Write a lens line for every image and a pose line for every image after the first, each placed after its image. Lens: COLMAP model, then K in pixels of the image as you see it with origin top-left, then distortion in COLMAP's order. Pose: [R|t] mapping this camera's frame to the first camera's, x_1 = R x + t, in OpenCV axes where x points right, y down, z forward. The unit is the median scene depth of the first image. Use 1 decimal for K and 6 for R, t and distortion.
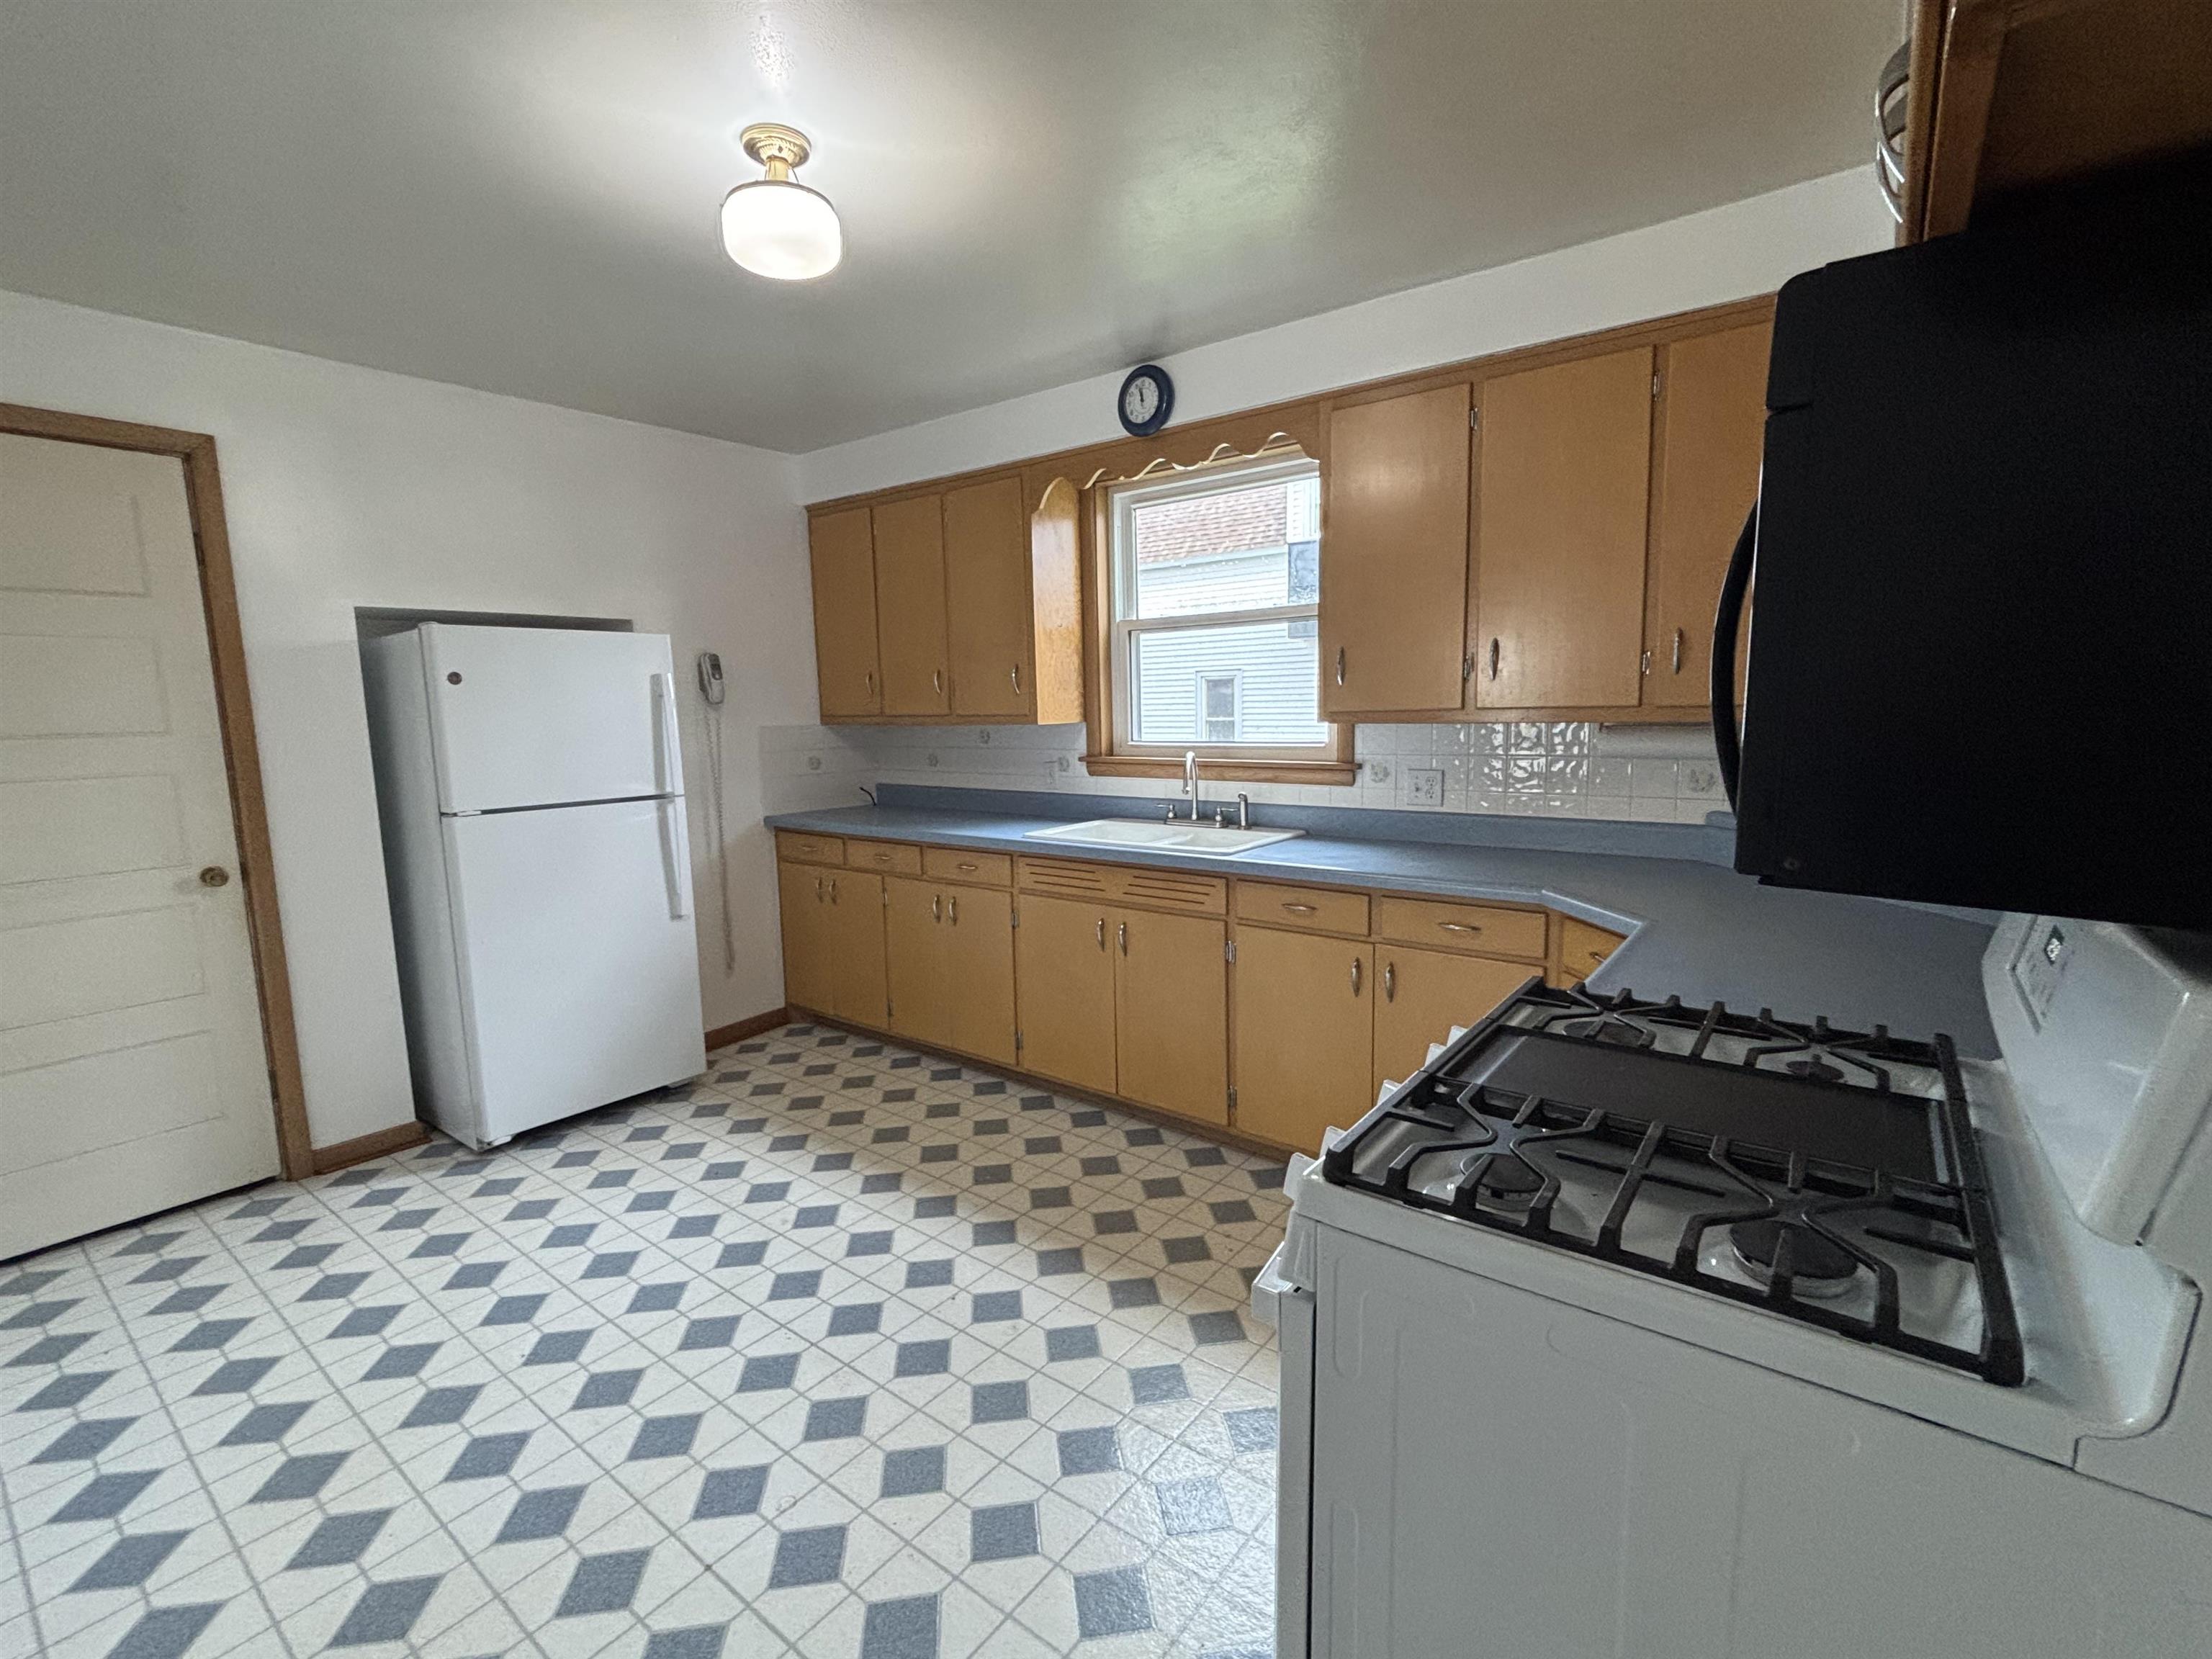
lens RADIAL K [[990.3, 0, 1106.0], [0, 990.3, 829.5], [0, 0, 1]] dist [-0.003370, -0.000625]
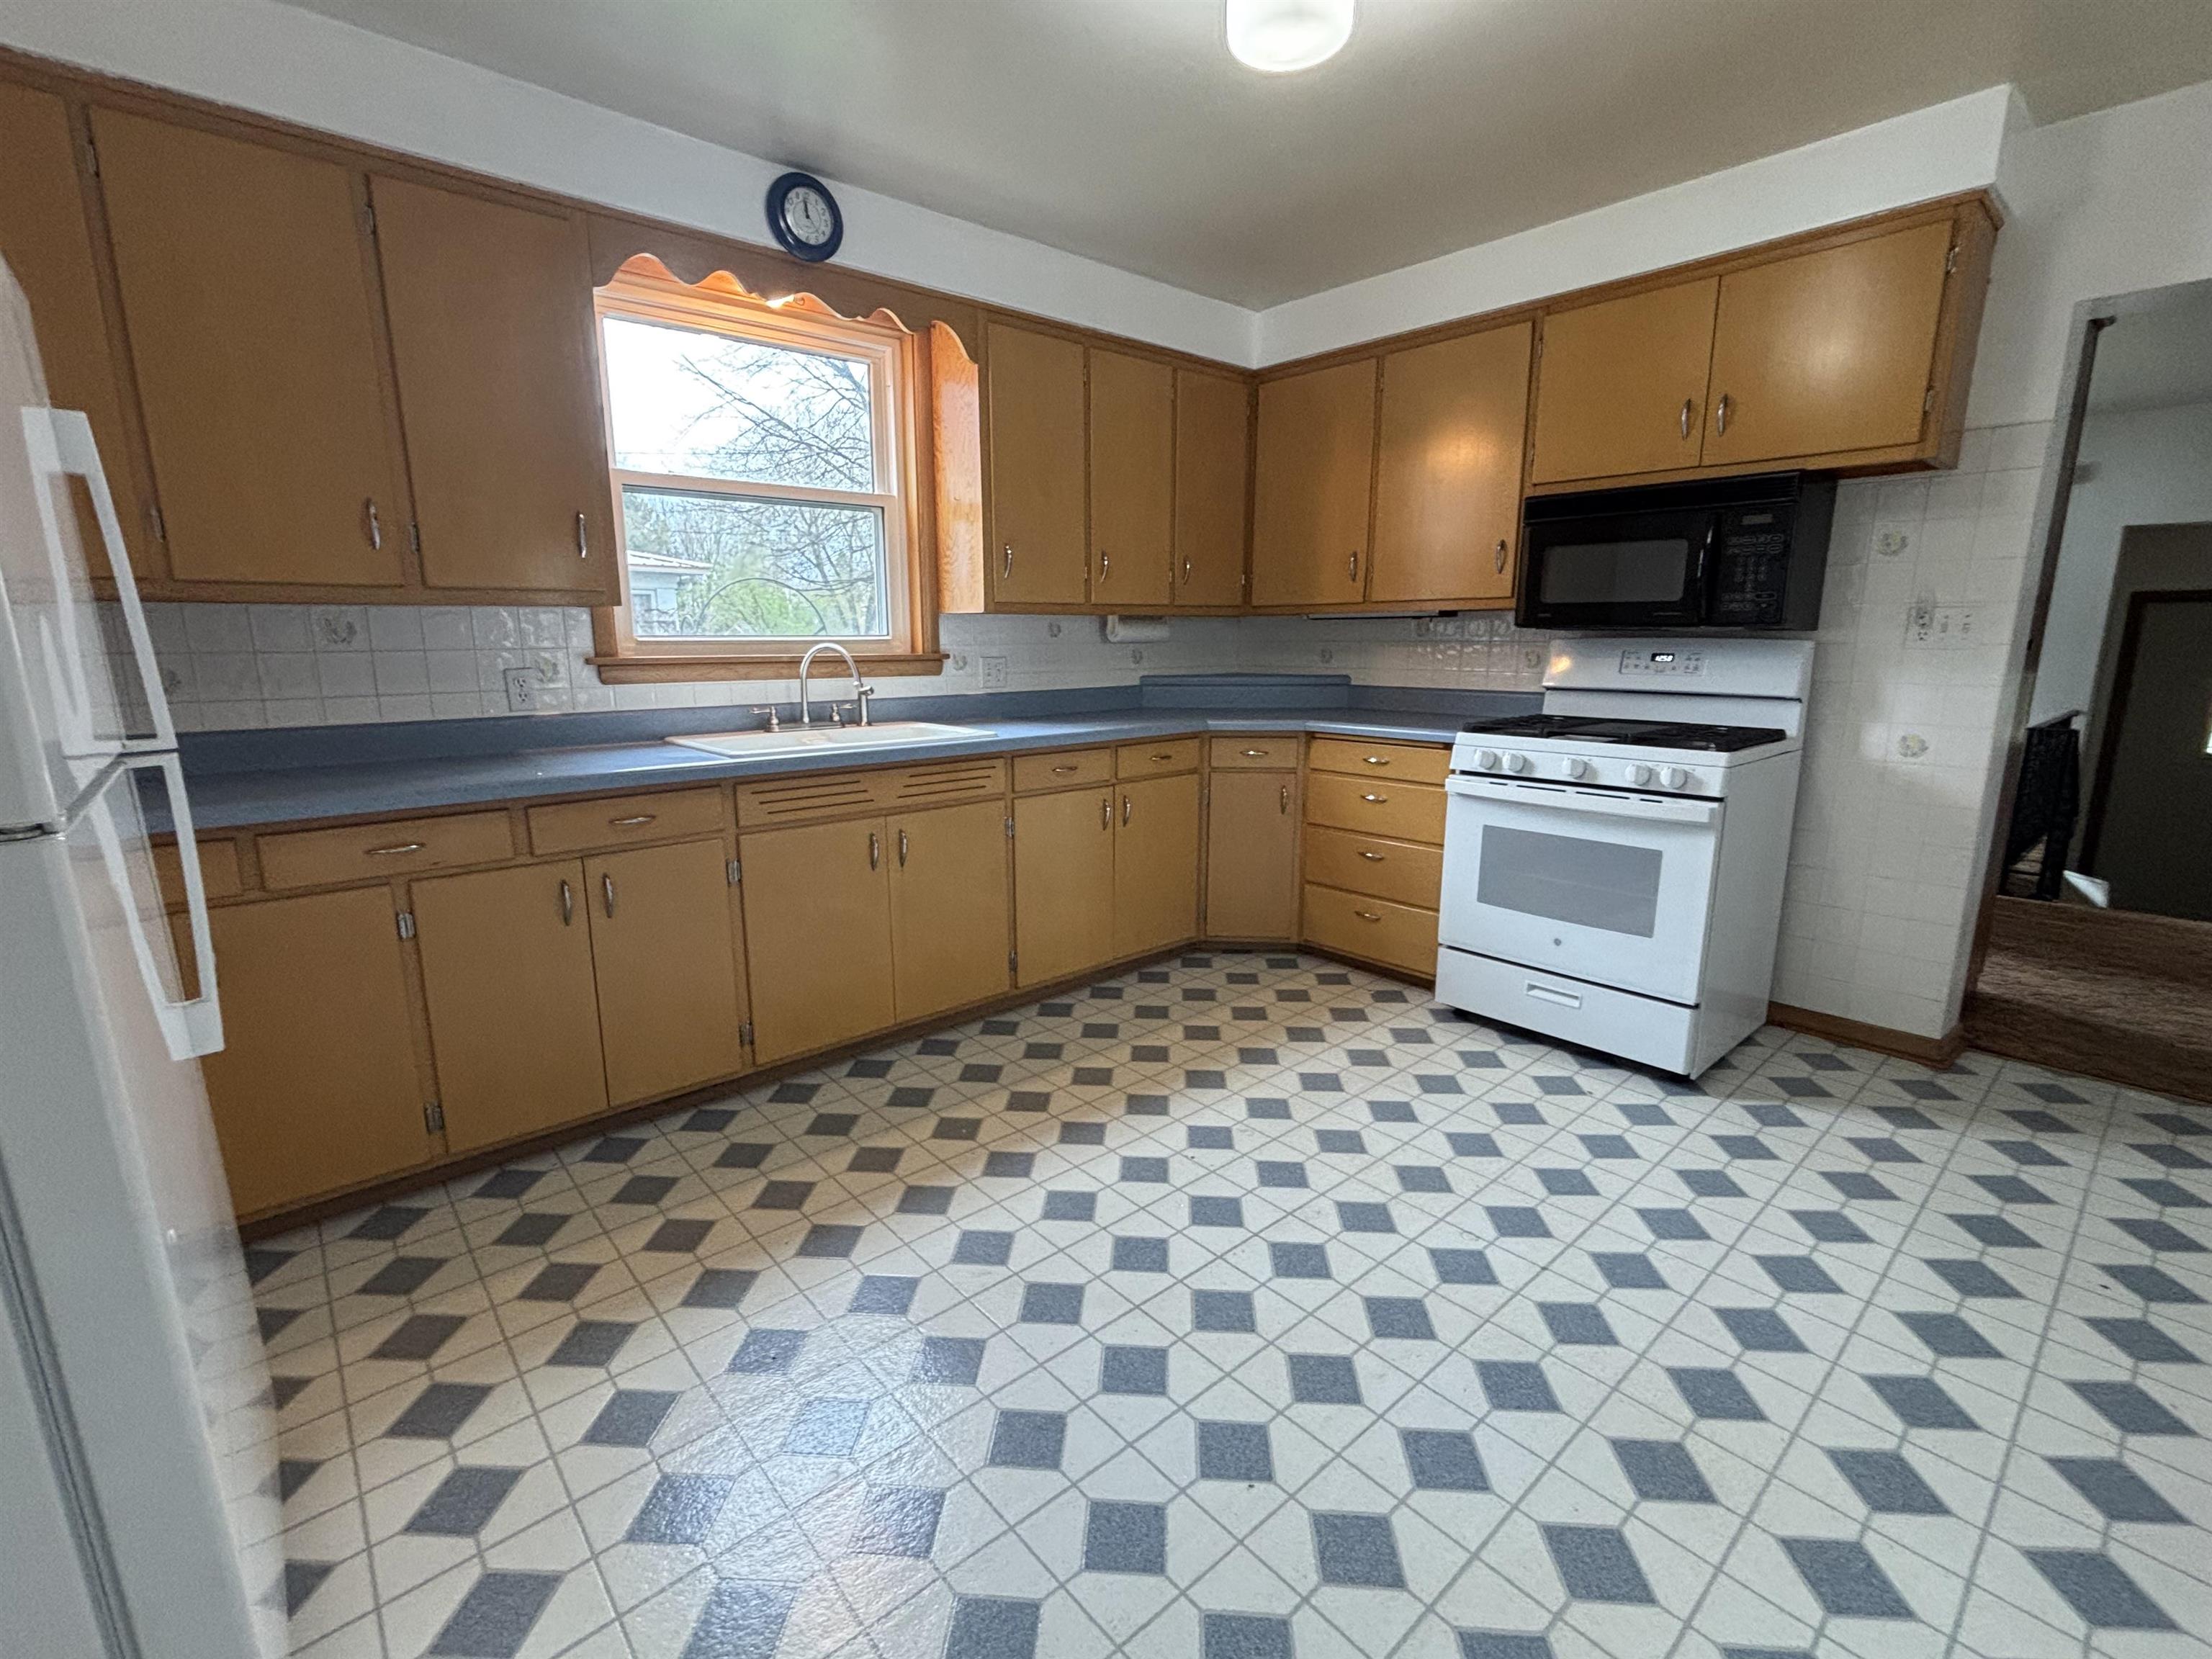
lens RADIAL K [[984.9, 0, 1100.2], [0, 984.9, 831.8], [0, 0, 1]] dist [-0.001168, -0.000708]
pose [[0.194894, -0.174846, 0.965114, -0.792947], [0.126685, 0.980228, 0.152002, -0.017108], [-0.972608, 0.092641, 0.213191, 0.612908]]
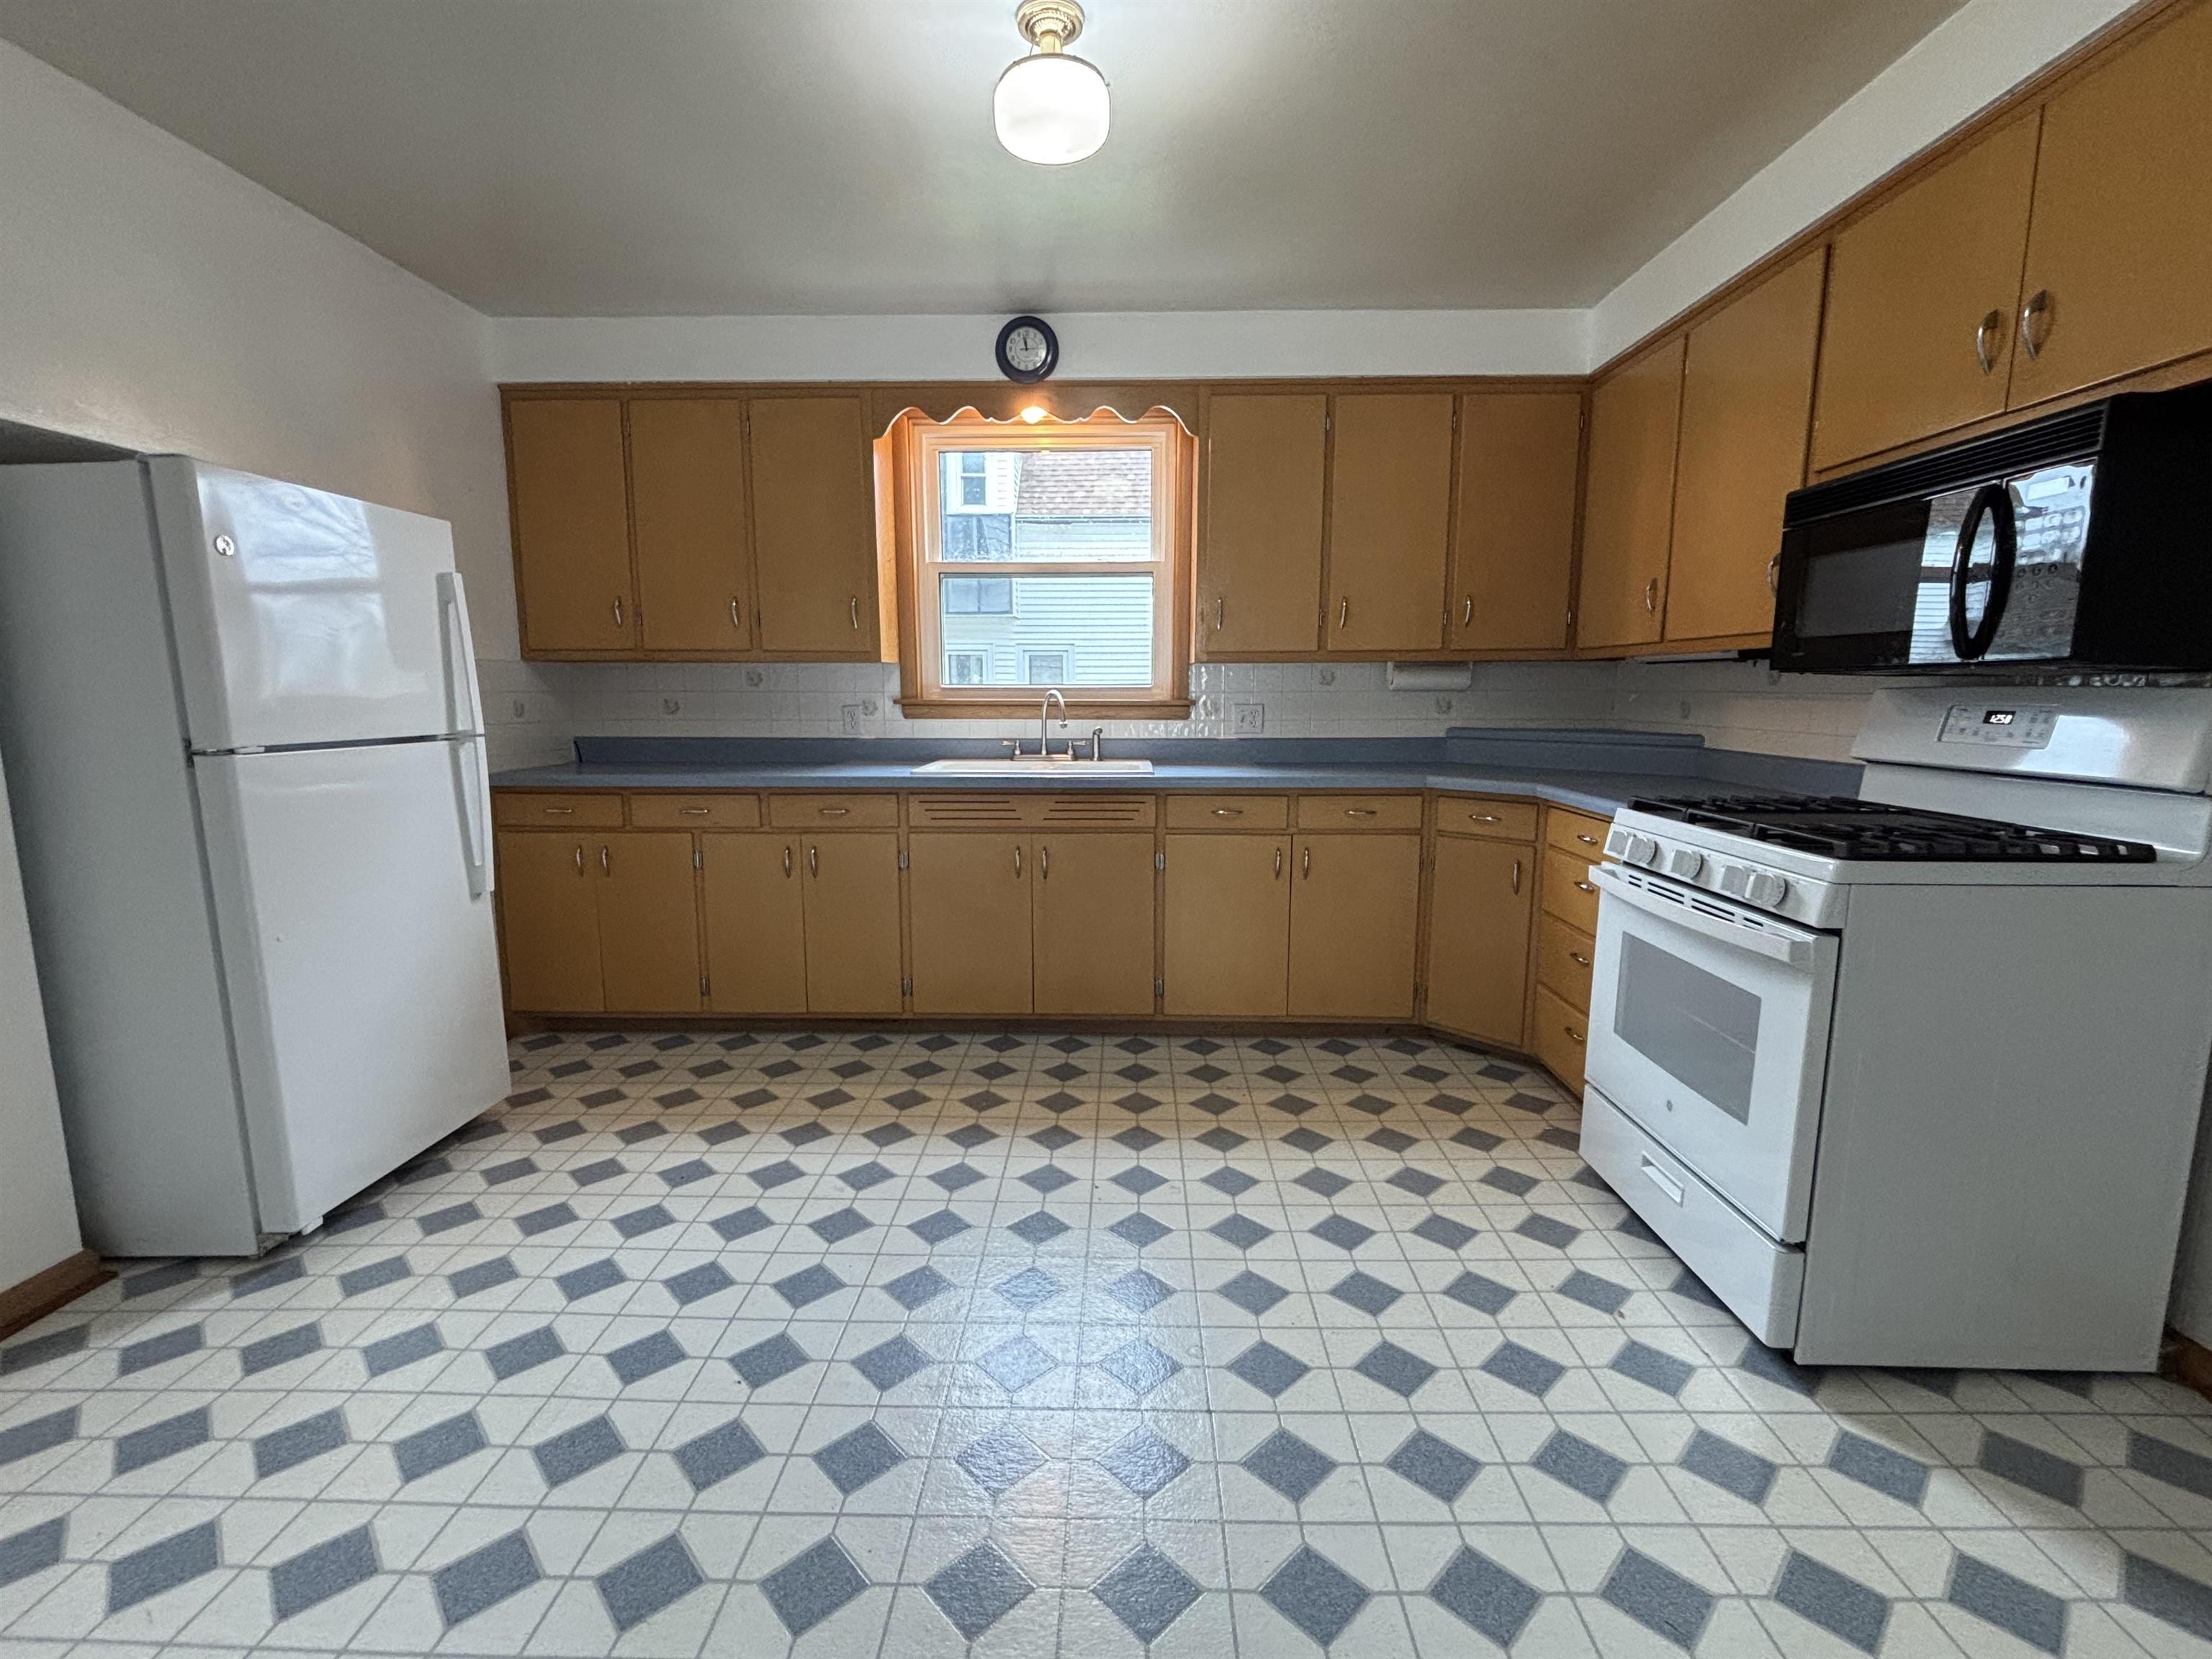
lens RADIAL K [[984.9, 0, 1100.2], [0, 984.9, 831.8], [0, 0, 1]] dist [-0.001168, -0.000708]
pose [[0.808520, -0.064698, 0.584901, -0.530934], [0.059973, 0.997822, 0.027471, 0.051493], [-0.585405, 0.012867, 0.810639, 0.110417]]
